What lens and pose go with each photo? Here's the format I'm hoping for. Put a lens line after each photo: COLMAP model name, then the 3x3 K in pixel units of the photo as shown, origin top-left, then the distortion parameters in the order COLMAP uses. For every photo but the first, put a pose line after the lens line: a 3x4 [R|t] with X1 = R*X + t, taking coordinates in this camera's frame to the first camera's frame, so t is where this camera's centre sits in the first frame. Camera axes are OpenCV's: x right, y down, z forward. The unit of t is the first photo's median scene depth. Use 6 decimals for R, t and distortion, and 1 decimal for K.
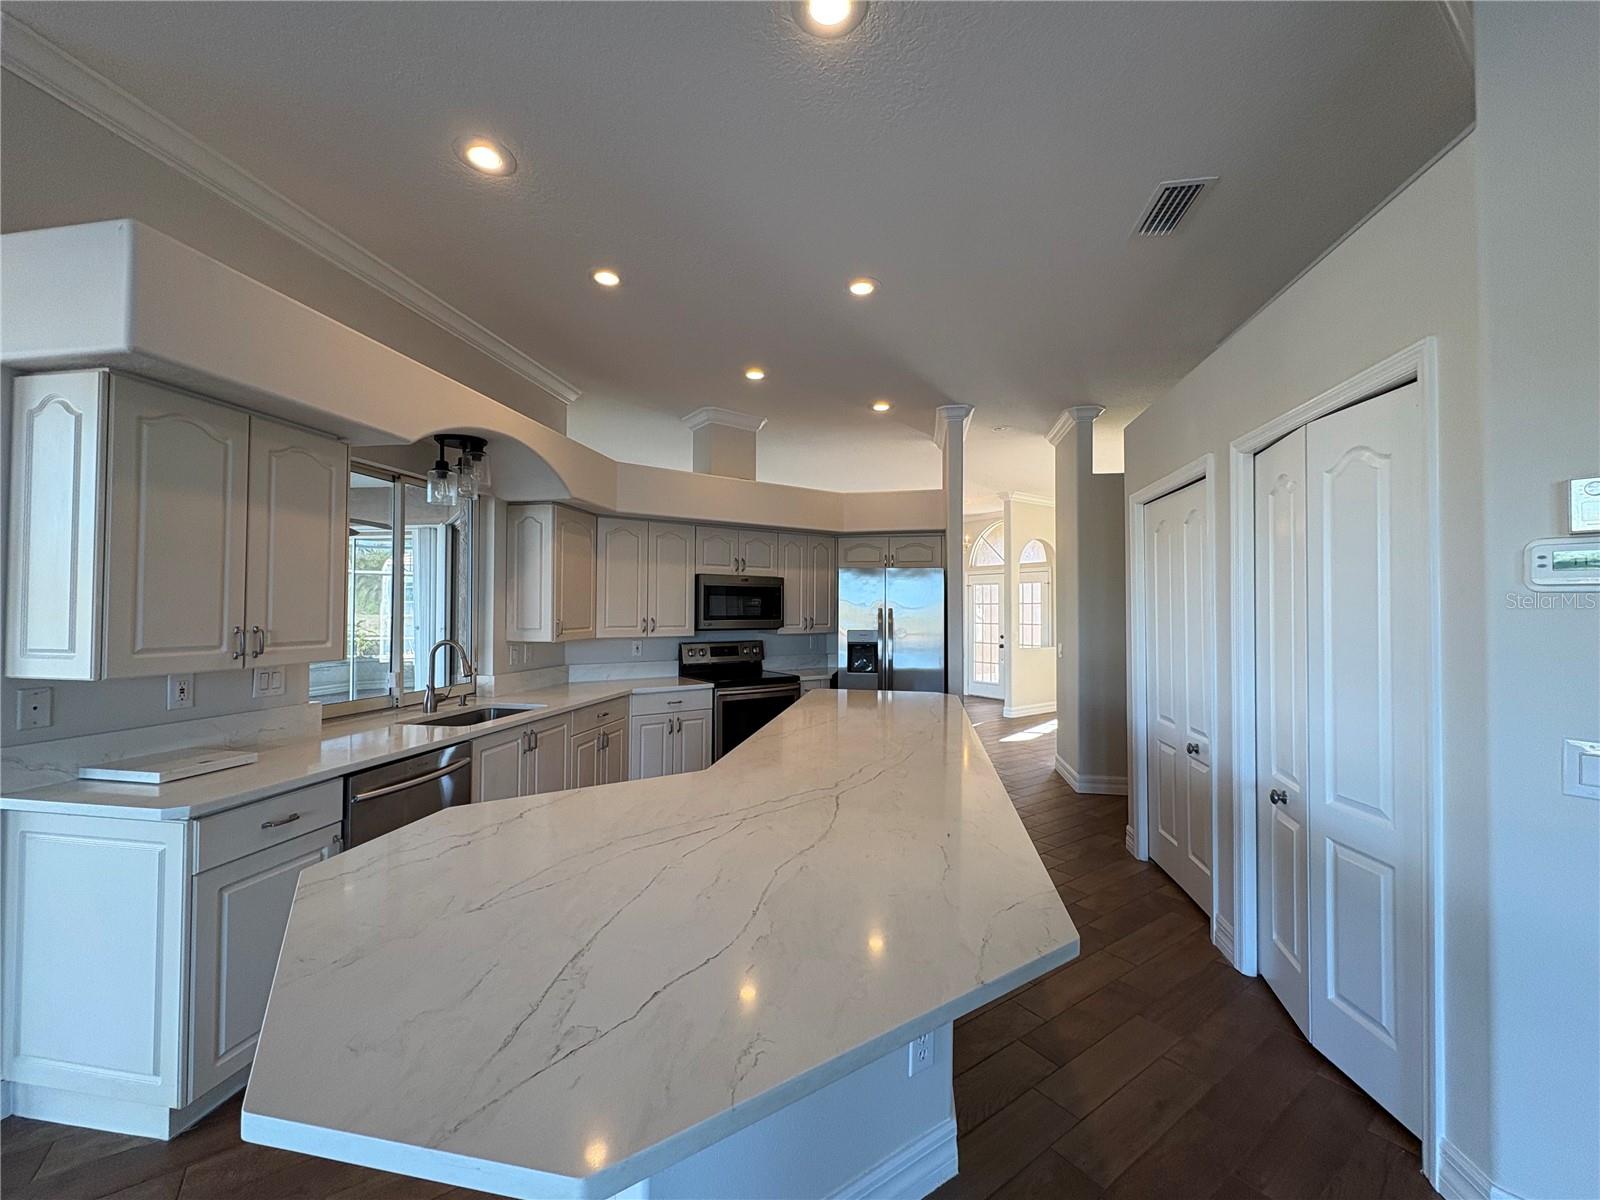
lens RADIAL K [[640.9, 0, 793.2], [0, 640.9, 601.6], [0, 0, 1]] dist [-0.000831, 0.000852]
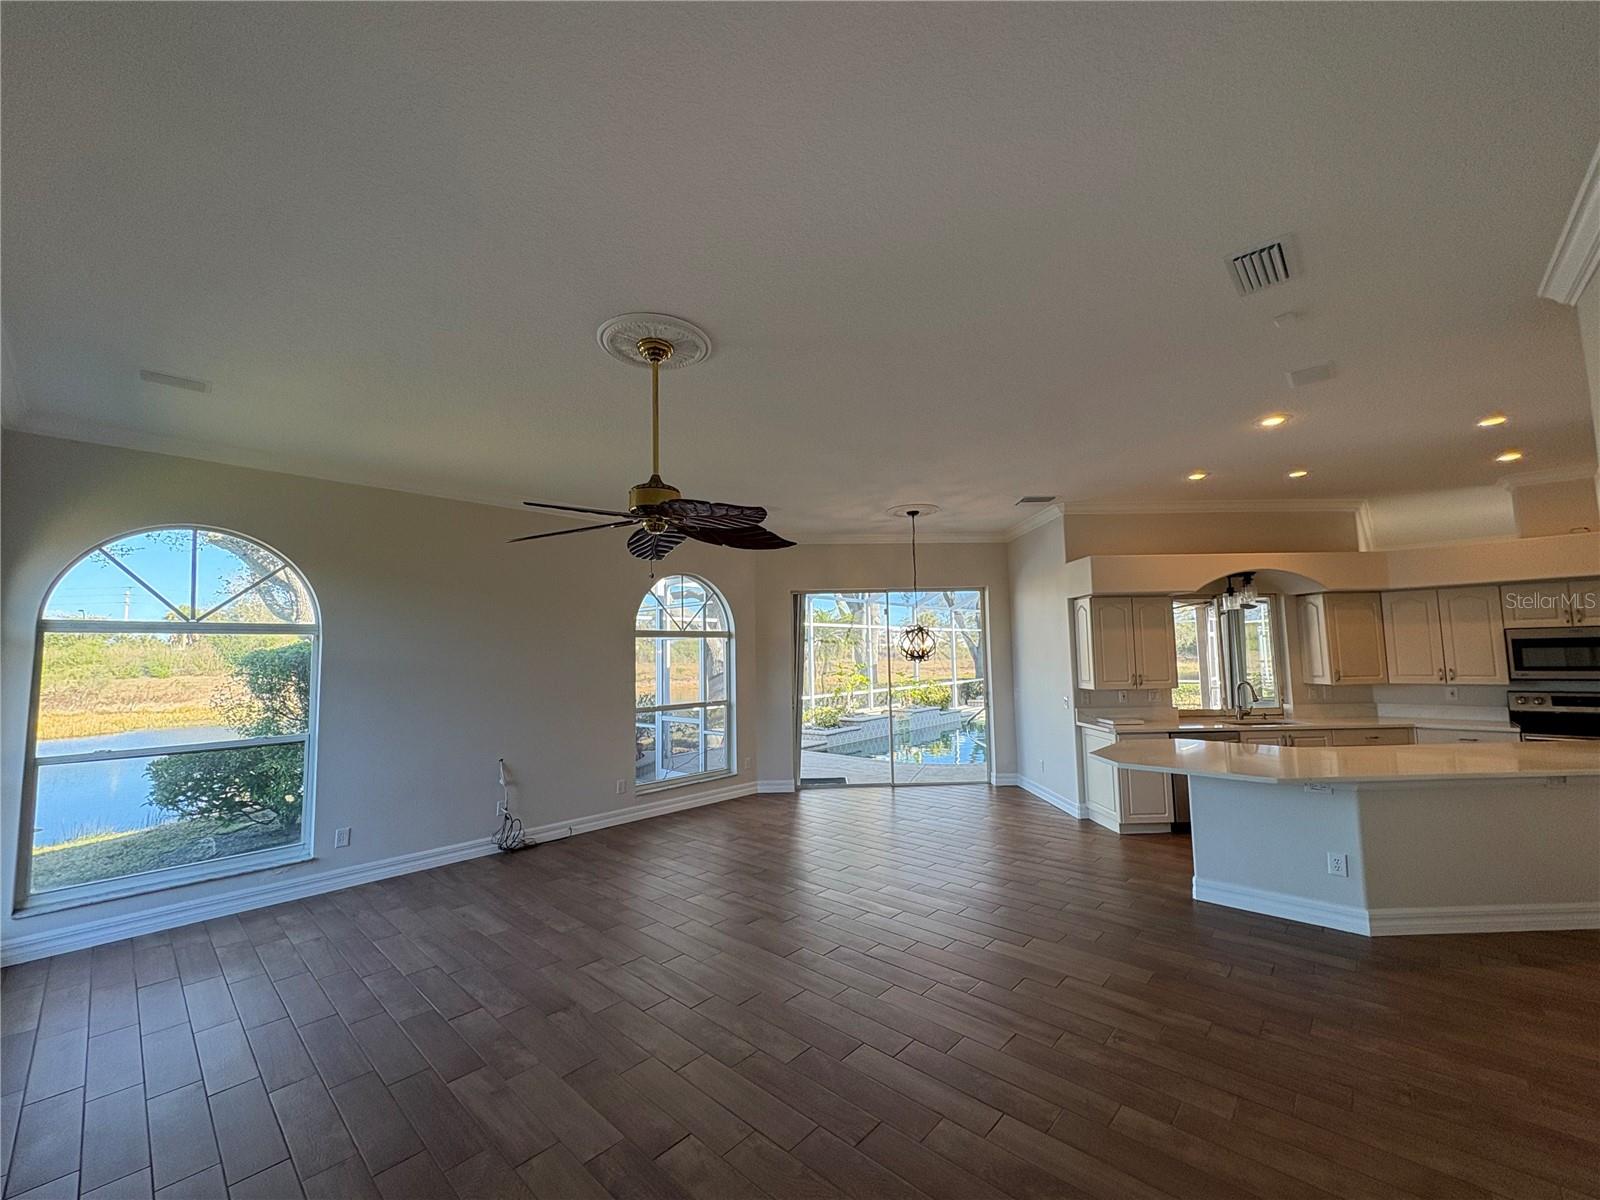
lens RADIAL K [[640.9, 0, 800.5], [0, 640.9, 601.6], [0, 0, 1]] dist [-0.000831, 0.000852]
pose [[0.221539, -0.088266, -0.971149, 0.636014], [0.034118, 0.995987, -0.082741, -0.038146], [0.974554, -0.014803, 0.223662, -0.424120]]
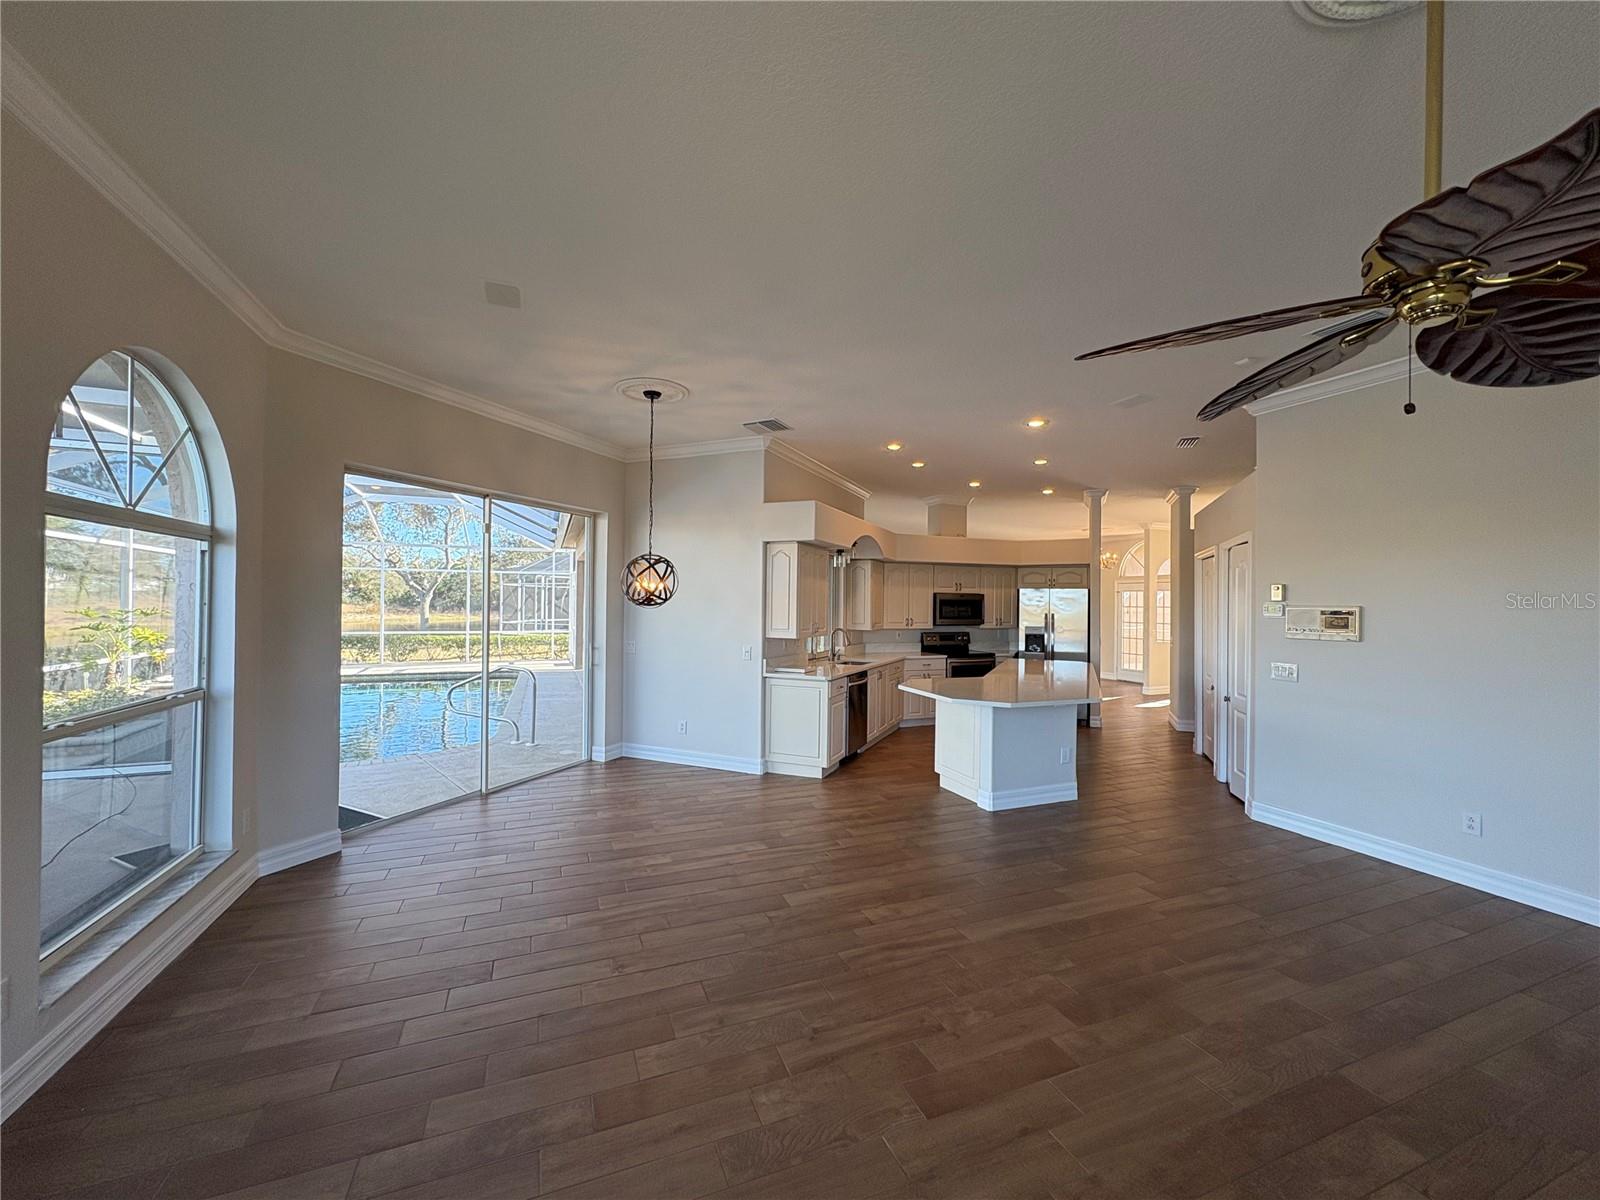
lens RADIAL K [[640.9, 0, 799.5], [0, 640.9, 602.0], [0, 0, 1]] dist [-0.000831, 0.000852]
pose [[0.976288, 0.006297, -0.216386, -0.126315], [-0.004236, 0.999941, 0.009988, -0.032451], [0.216436, -0.008834, 0.976257, -0.740335]]
